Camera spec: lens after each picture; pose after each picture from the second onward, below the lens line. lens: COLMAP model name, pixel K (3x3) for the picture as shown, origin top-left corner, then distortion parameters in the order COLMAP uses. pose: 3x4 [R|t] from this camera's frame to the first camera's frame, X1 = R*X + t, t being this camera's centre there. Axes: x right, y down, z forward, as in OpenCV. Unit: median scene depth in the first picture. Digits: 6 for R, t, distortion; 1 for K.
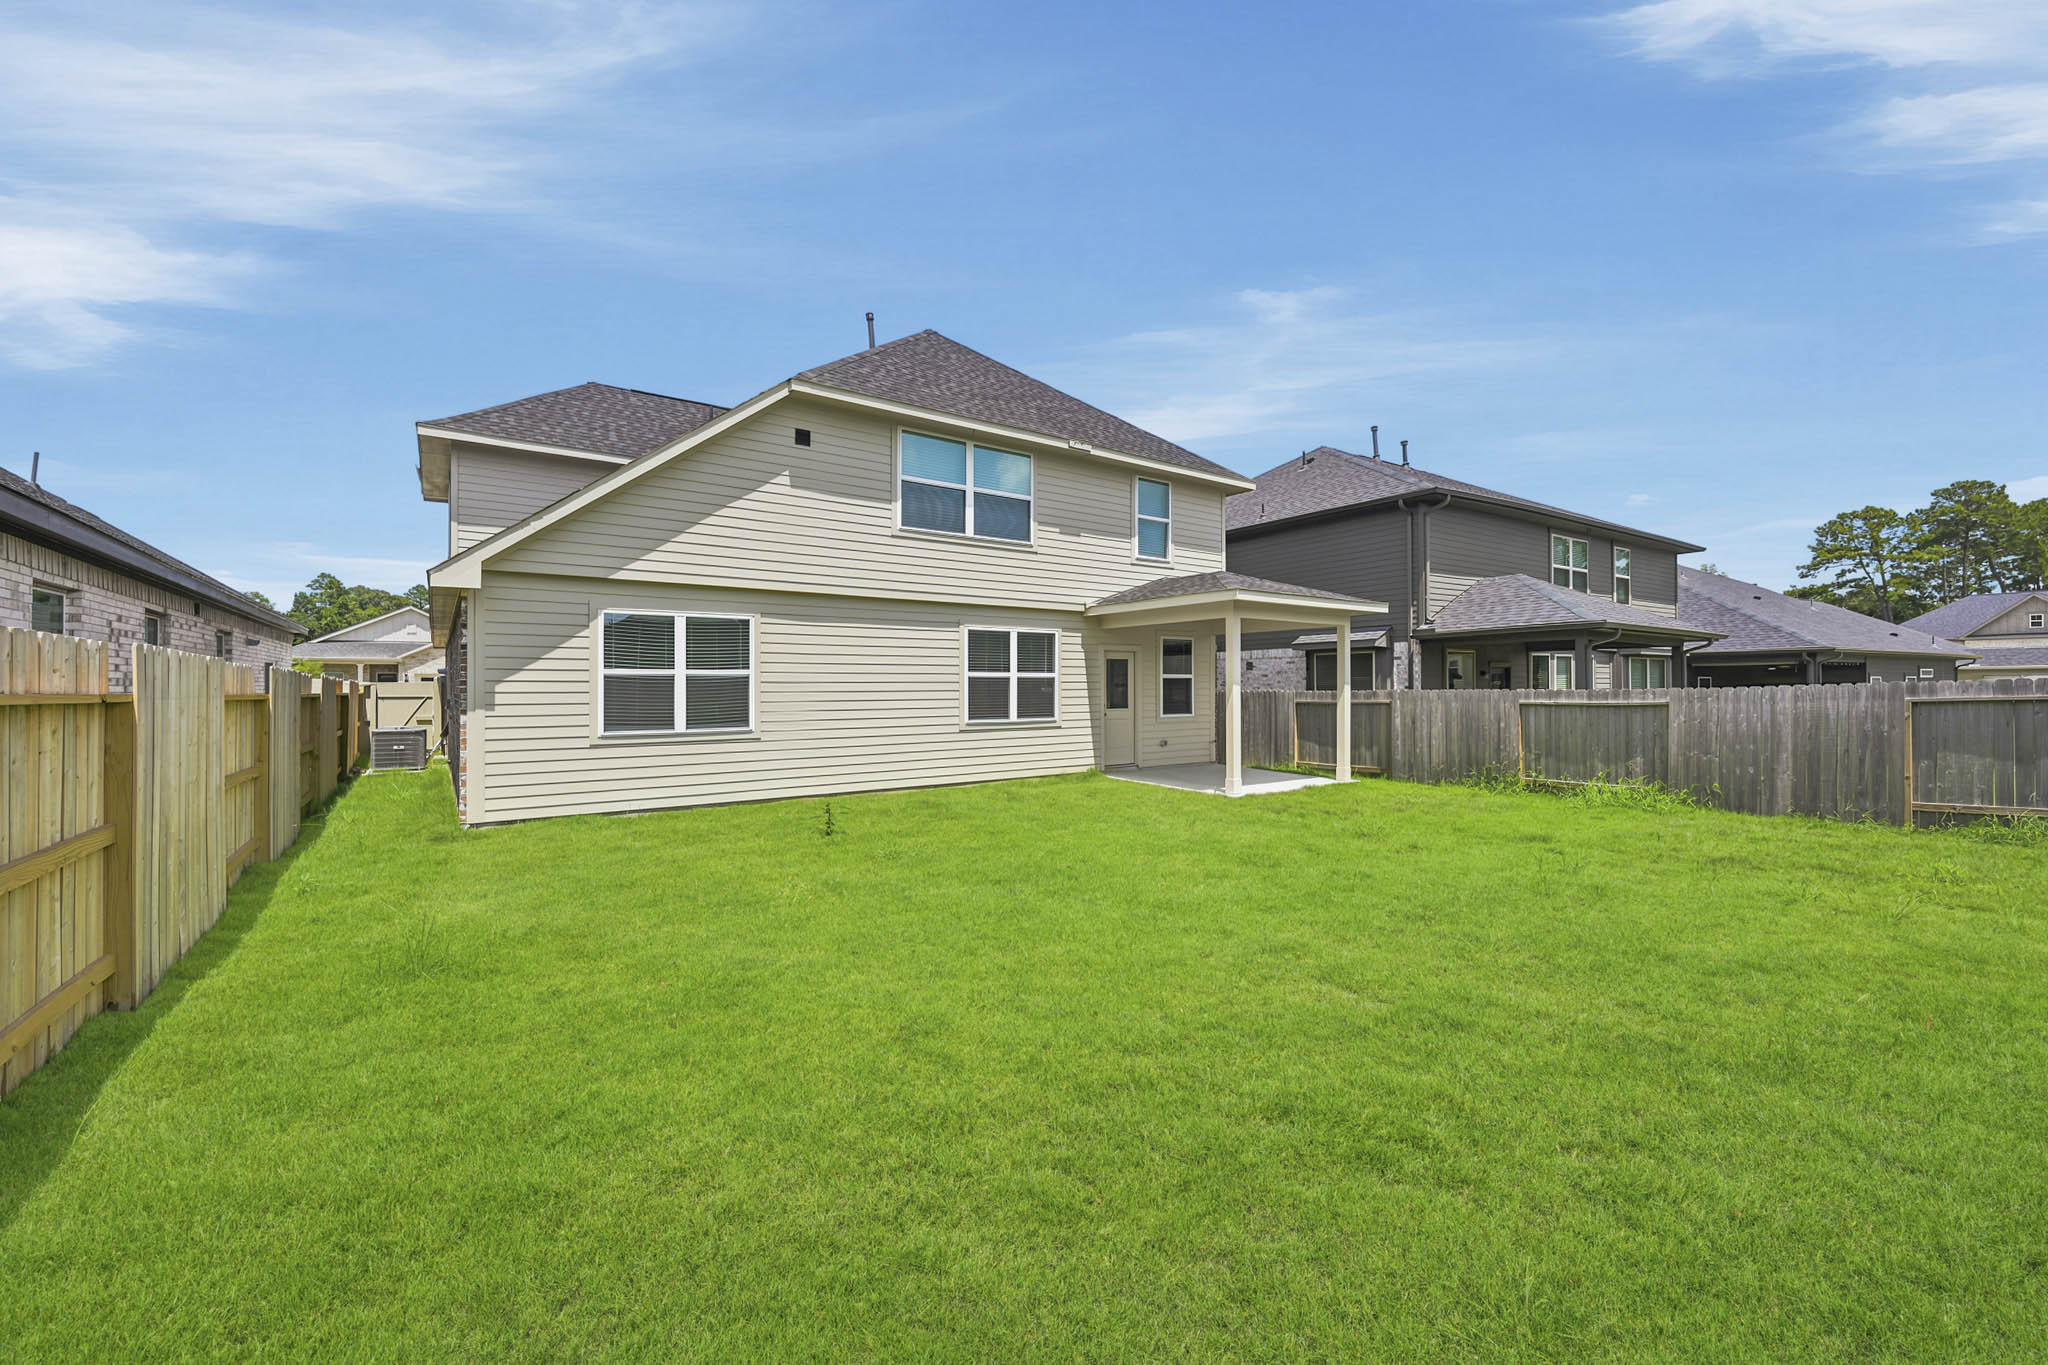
lens RADIAL K [[801.7, 0, 1024.0], [0, 801.7, 682.5], [0, 0, 1]] dist [0.000316, -0.000026]
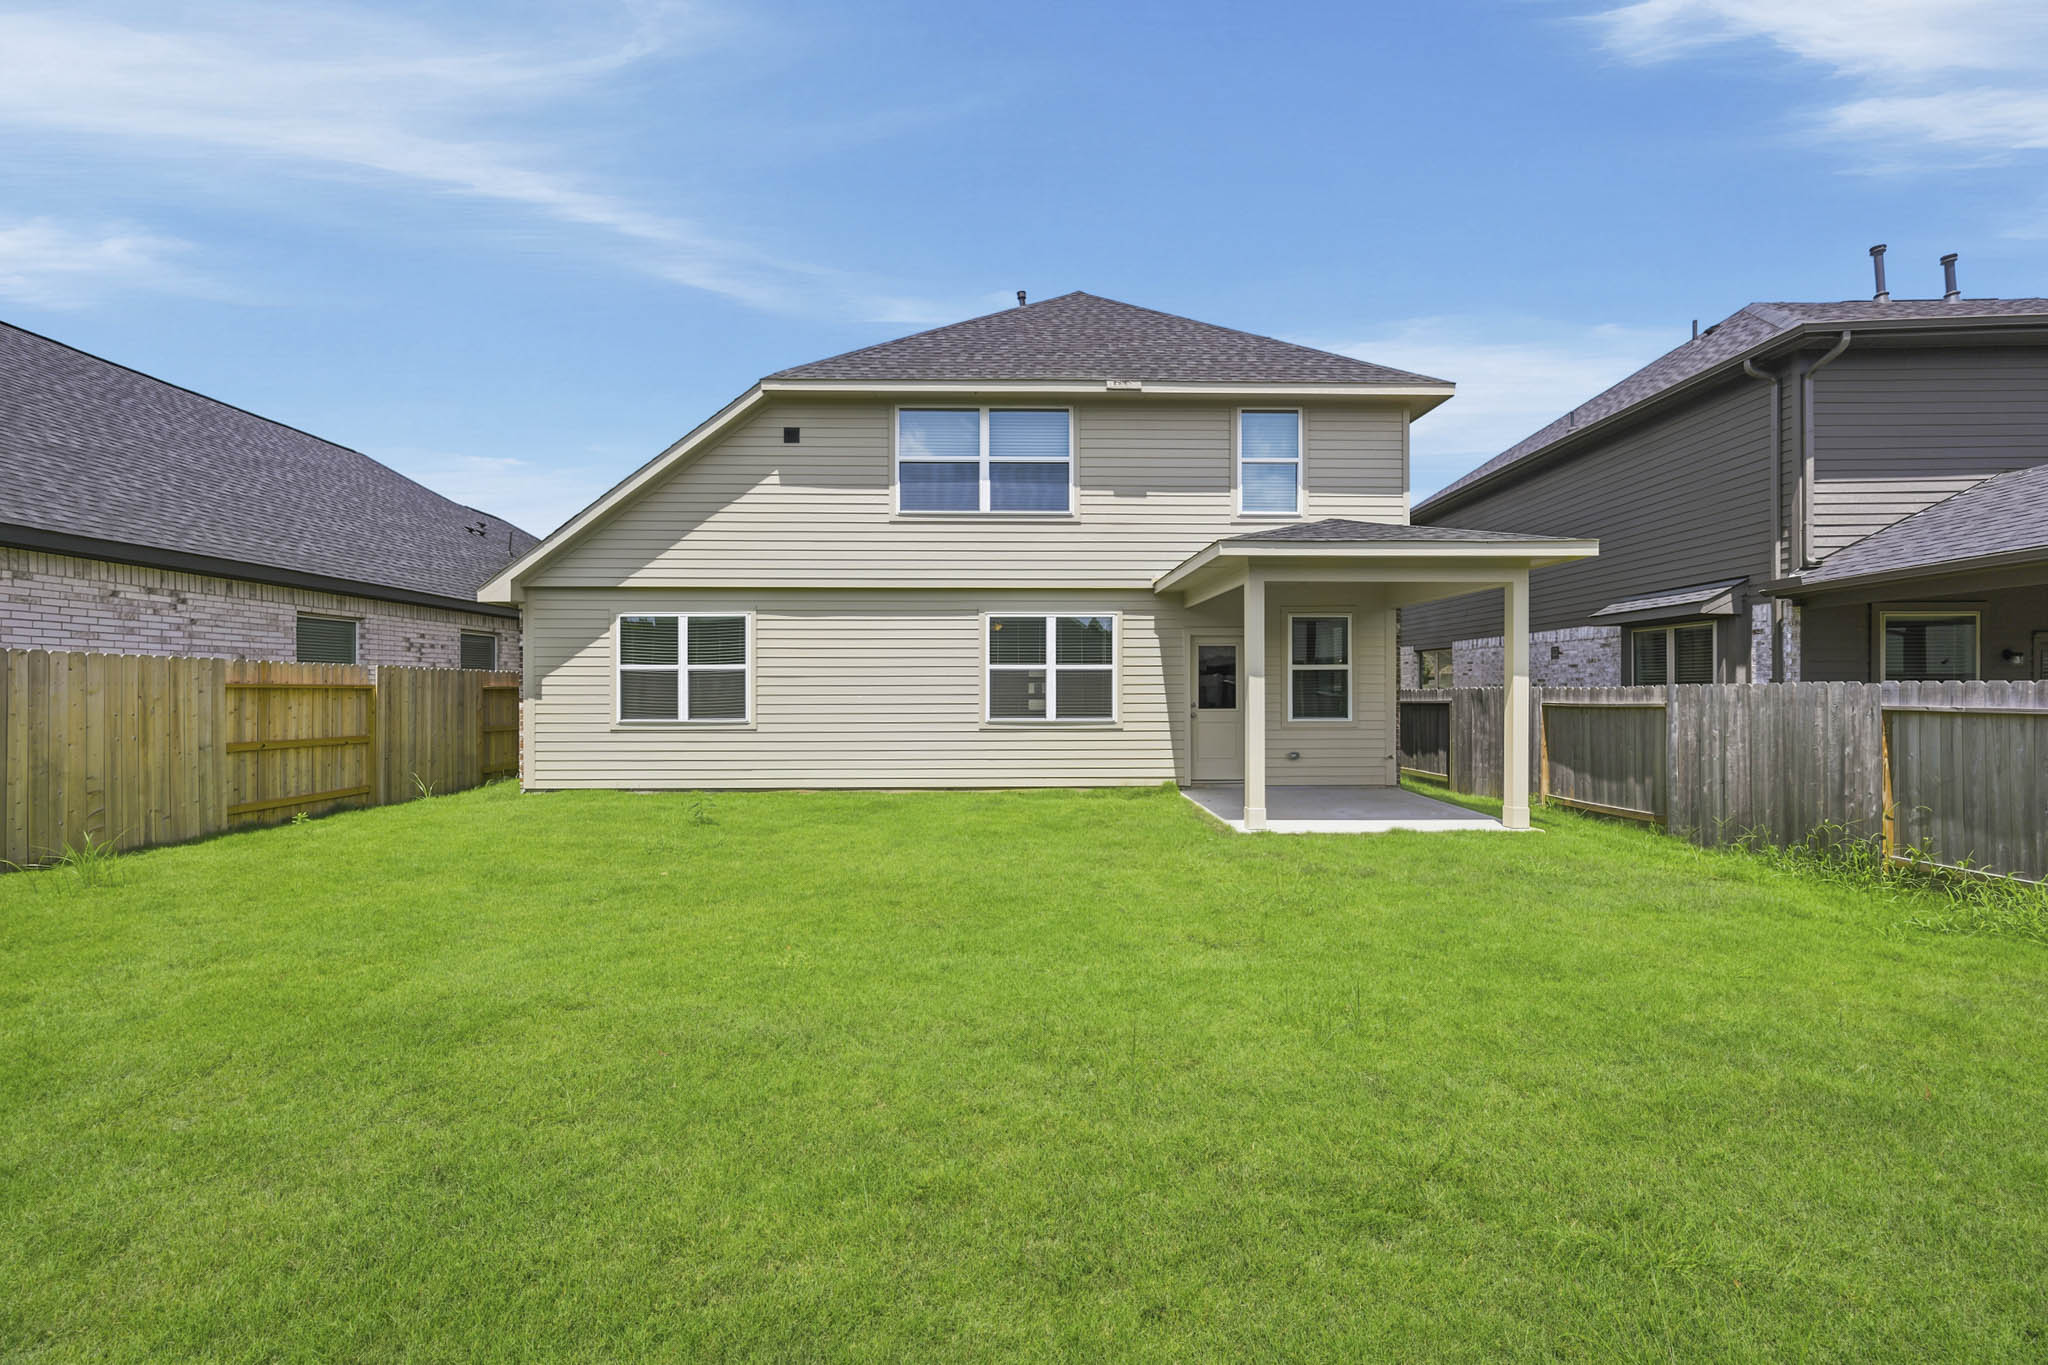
lens RADIAL K [[807.9, 0, 1023.0], [0, 807.9, 689.1], [0, 0, 1]] dist [0.000021, -0.000003]
pose [[0.827384, 0.001360, -0.561635, 0.461784], [0.002282, 0.999981, 0.005783, 0.009205], [0.561632, -0.006066, 0.827365, 0.269302]]
